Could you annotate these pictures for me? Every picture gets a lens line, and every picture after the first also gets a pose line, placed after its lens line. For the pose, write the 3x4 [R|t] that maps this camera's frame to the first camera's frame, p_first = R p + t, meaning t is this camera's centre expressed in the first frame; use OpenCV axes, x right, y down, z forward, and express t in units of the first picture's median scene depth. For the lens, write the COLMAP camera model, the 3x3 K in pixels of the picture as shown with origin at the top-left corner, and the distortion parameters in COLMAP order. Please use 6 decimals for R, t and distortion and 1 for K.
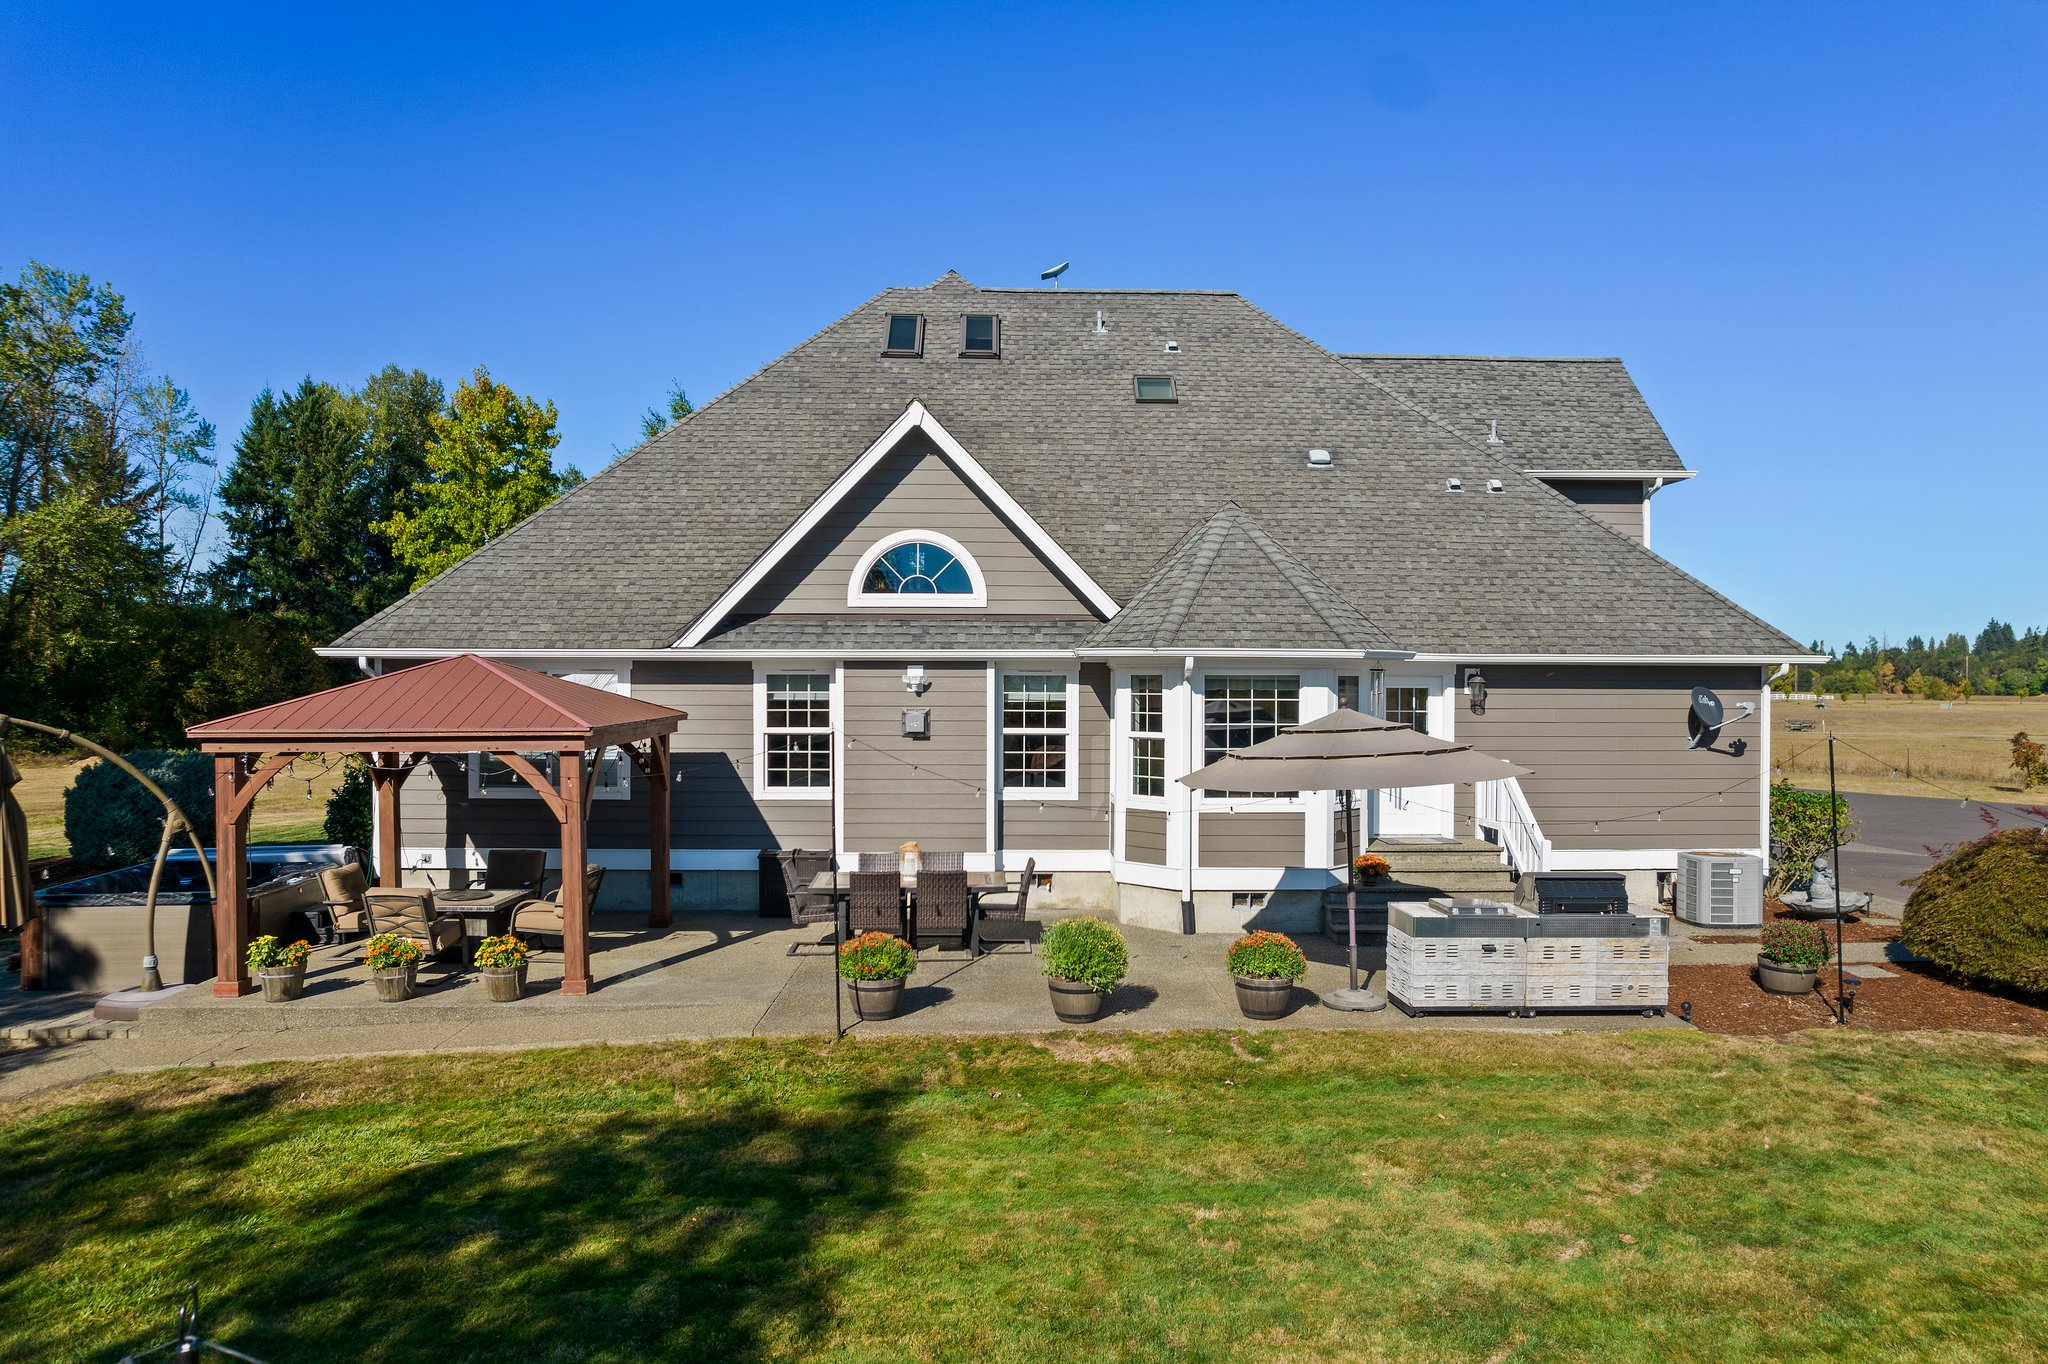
lens RADIAL K [[1311.8, 0, 1040.5], [0, 1311.8, 724.8], [0, 0, 1]] dist [-0.083149, 0.070229]
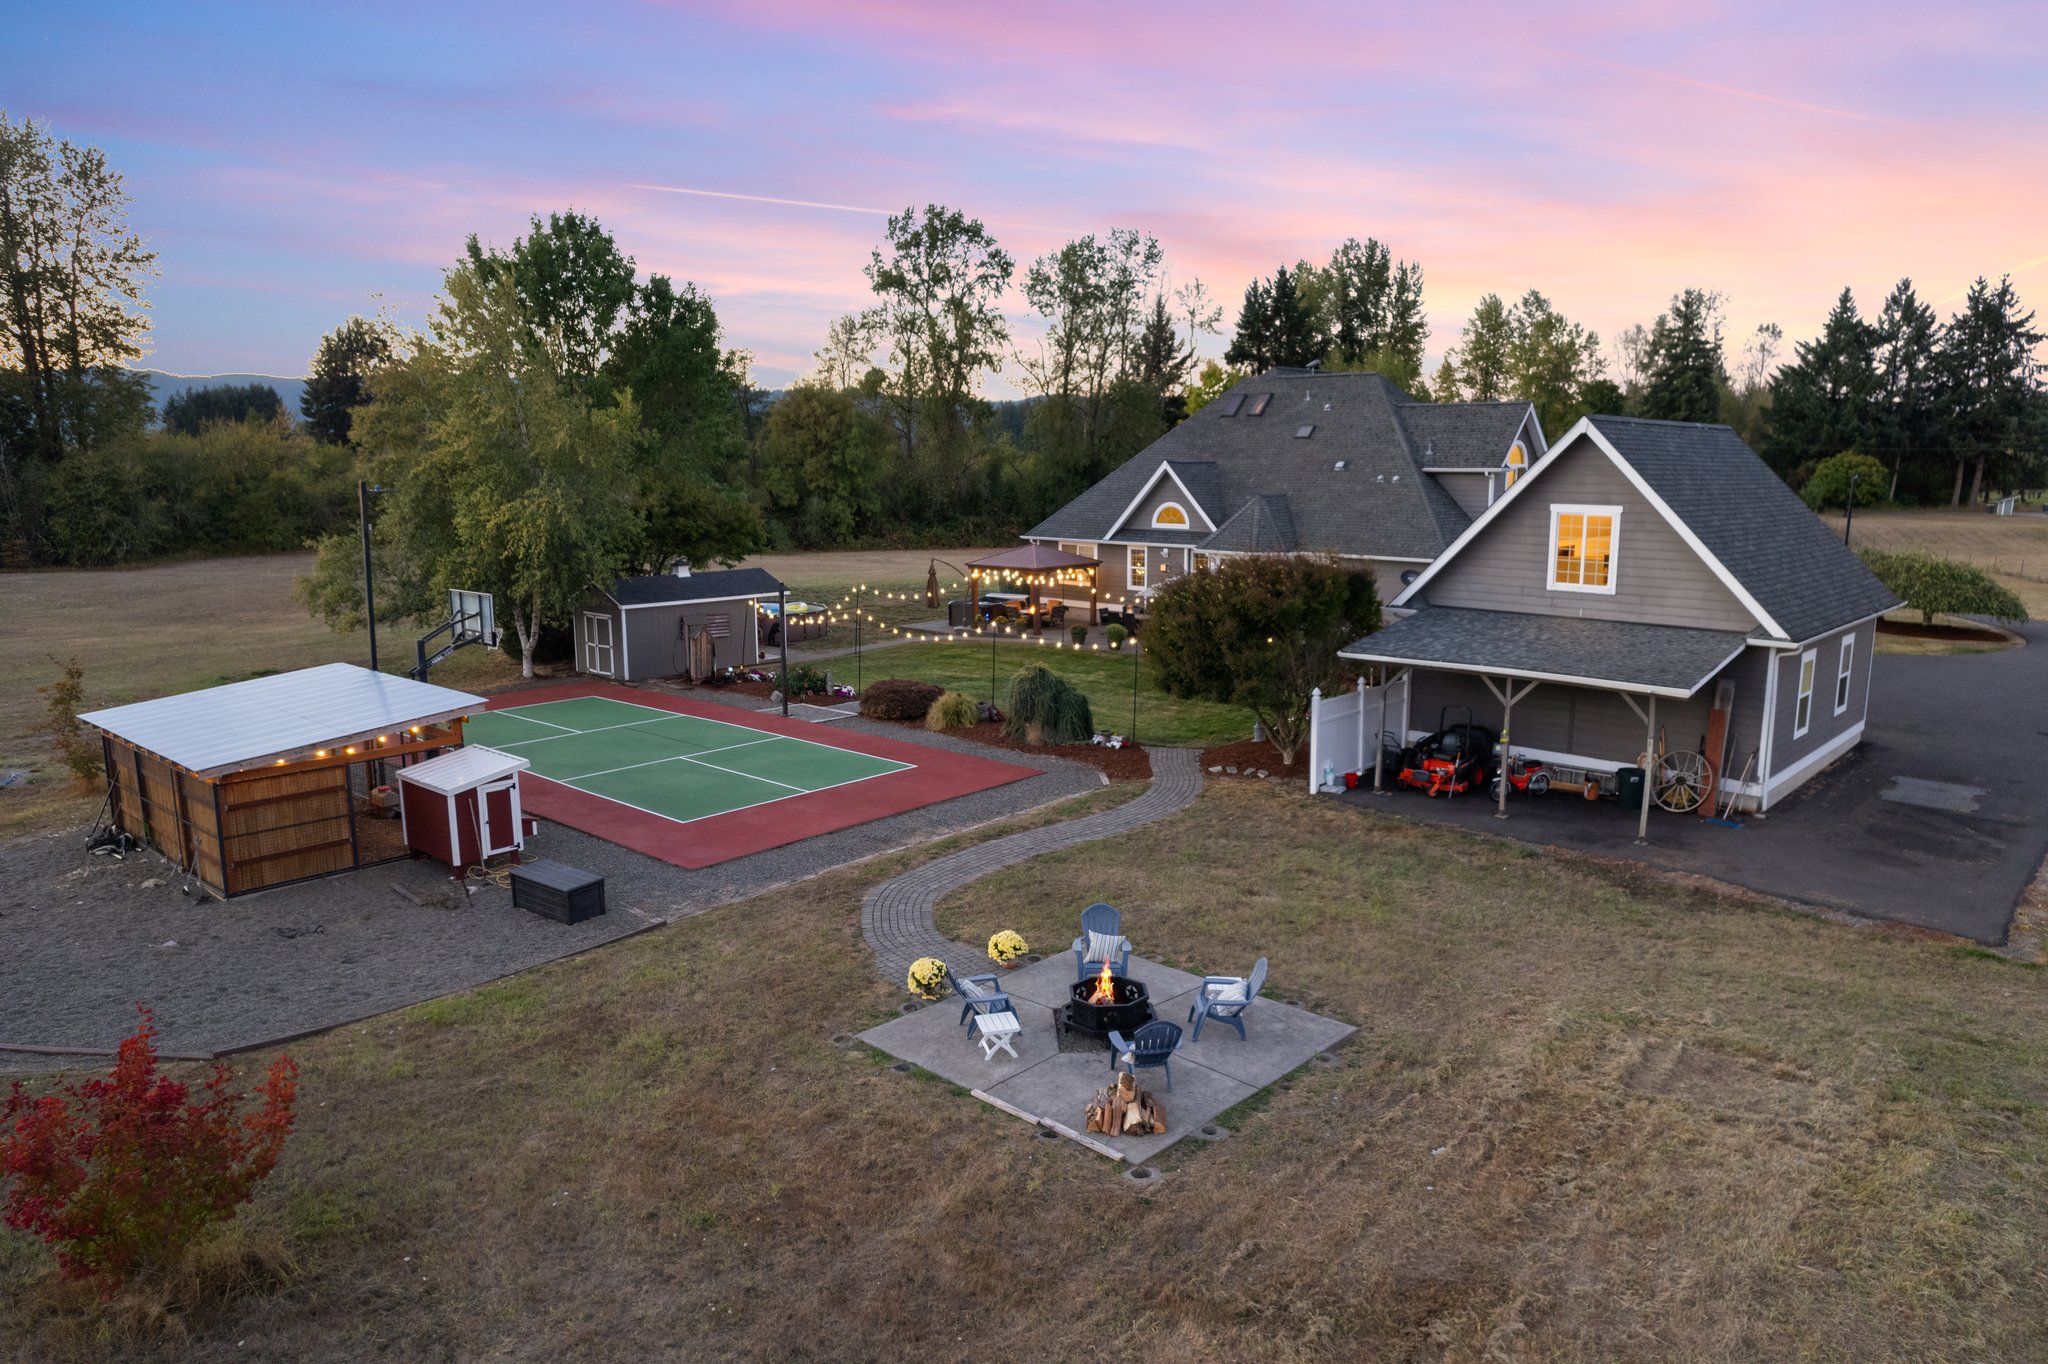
lens RADIAL K [[1245.7, 0, 1032.3], [0, 1245.7, 660.6], [0, 0, 1]] dist [-0.067248, 0.051412]
pose [[0.711176, 0.097180, -0.696265, 0.199607], [-0.012418, 0.991982, 0.125770, -0.017000], [0.702904, -0.080798, 0.706681, -0.148440]]
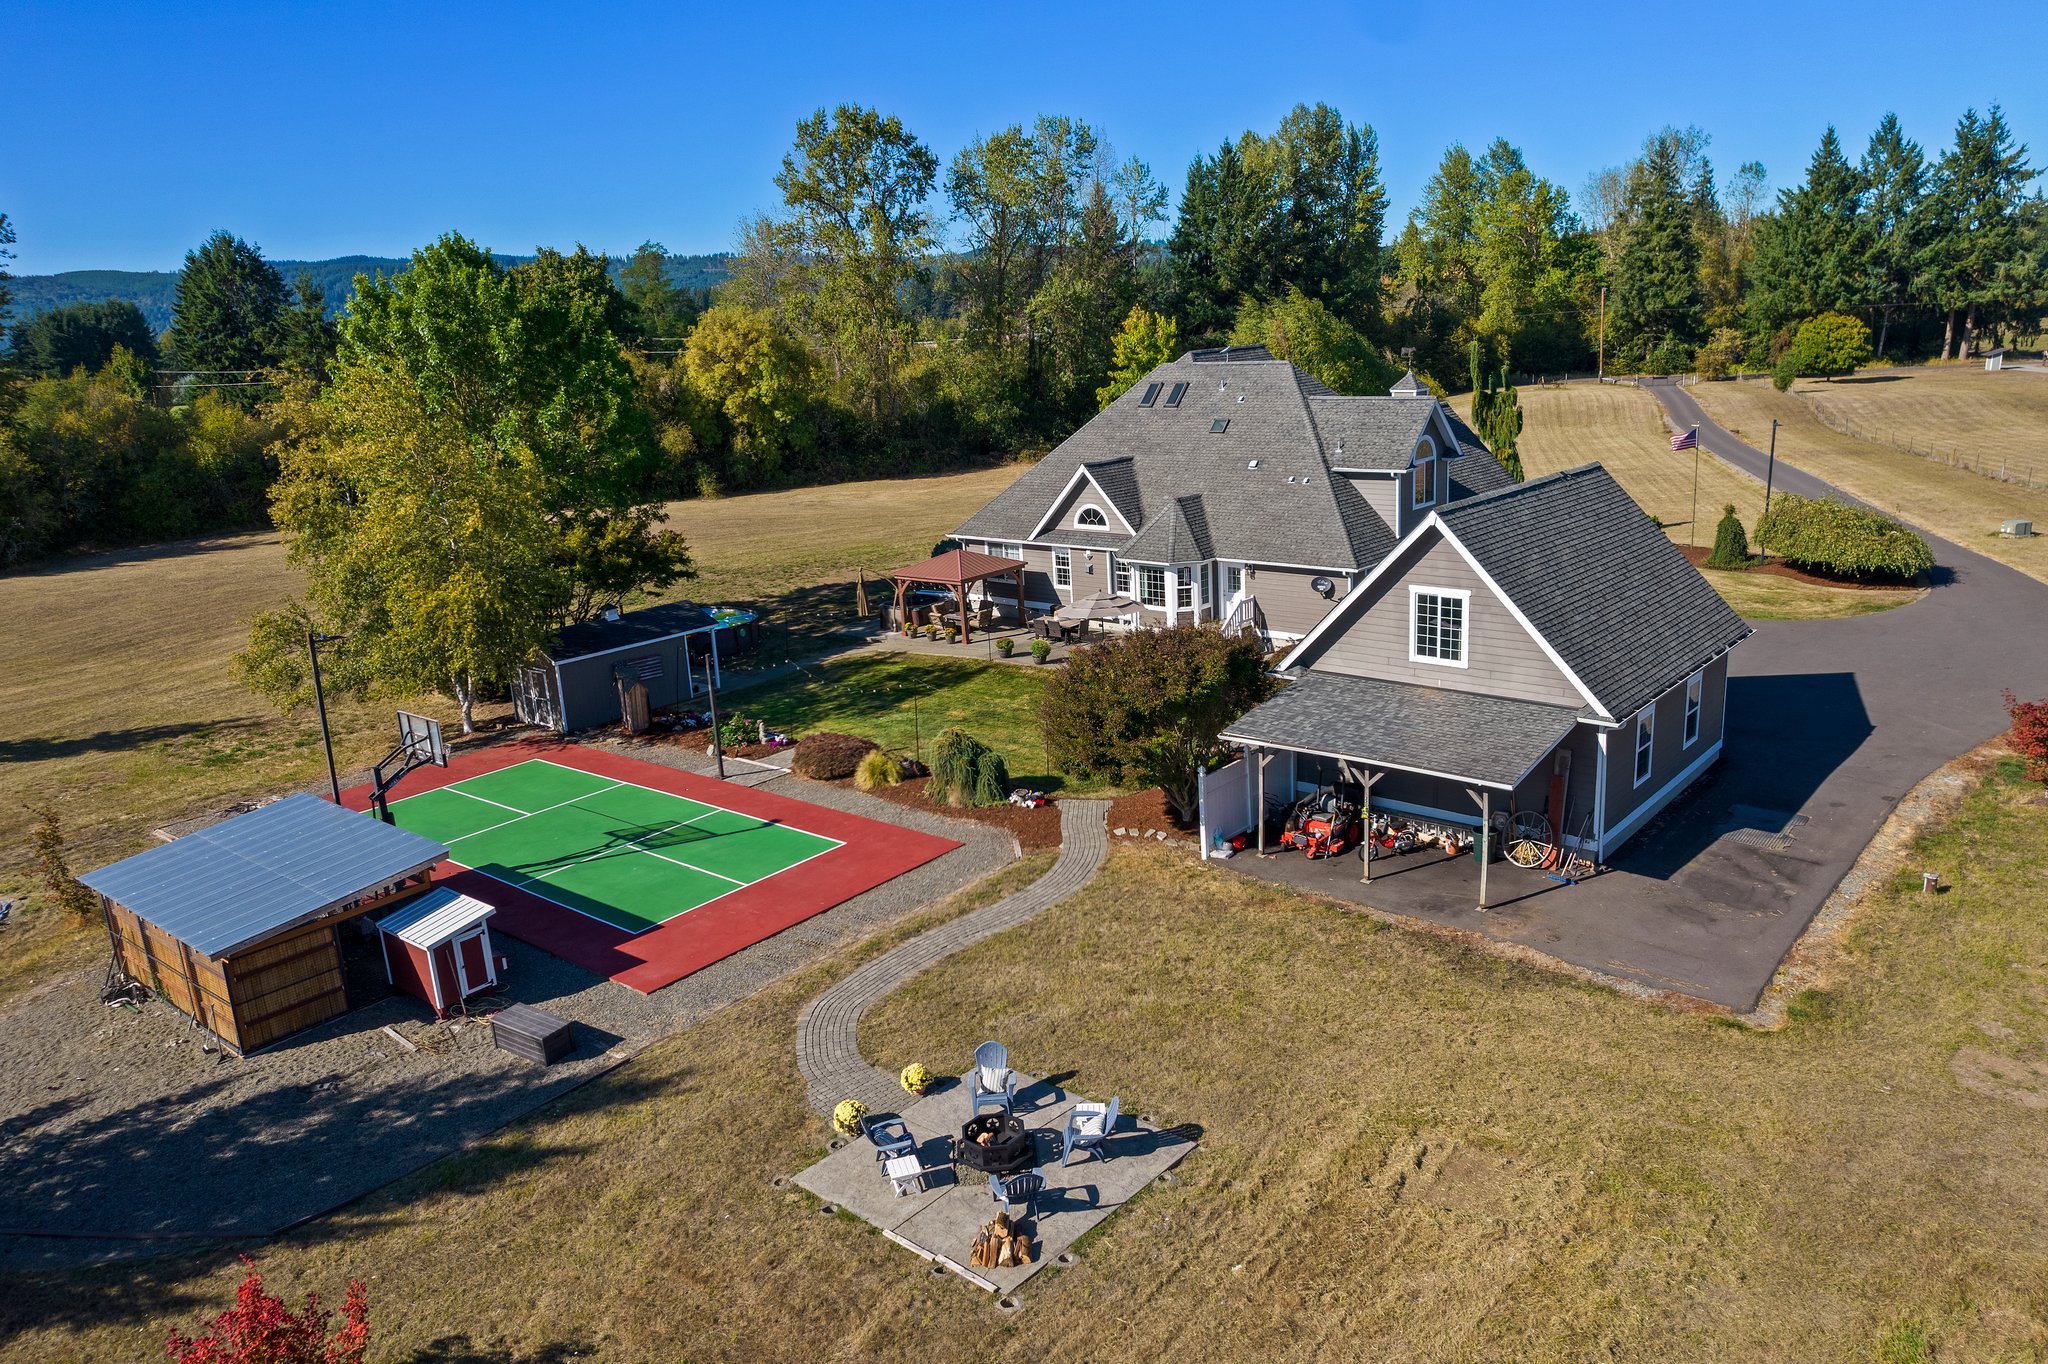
lens RADIAL K [[1340.0, 0, 1021.2], [0, 1340.0, 651.9], [0, 0, 1]] dist [-0.067862, 0.051968]
pose [[0.730956, 0.105038, -0.674293, 0.224176], [0.044700, 0.978592, 0.200896, -0.052115], [0.680960, -0.176987, 0.710612, -0.159991]]
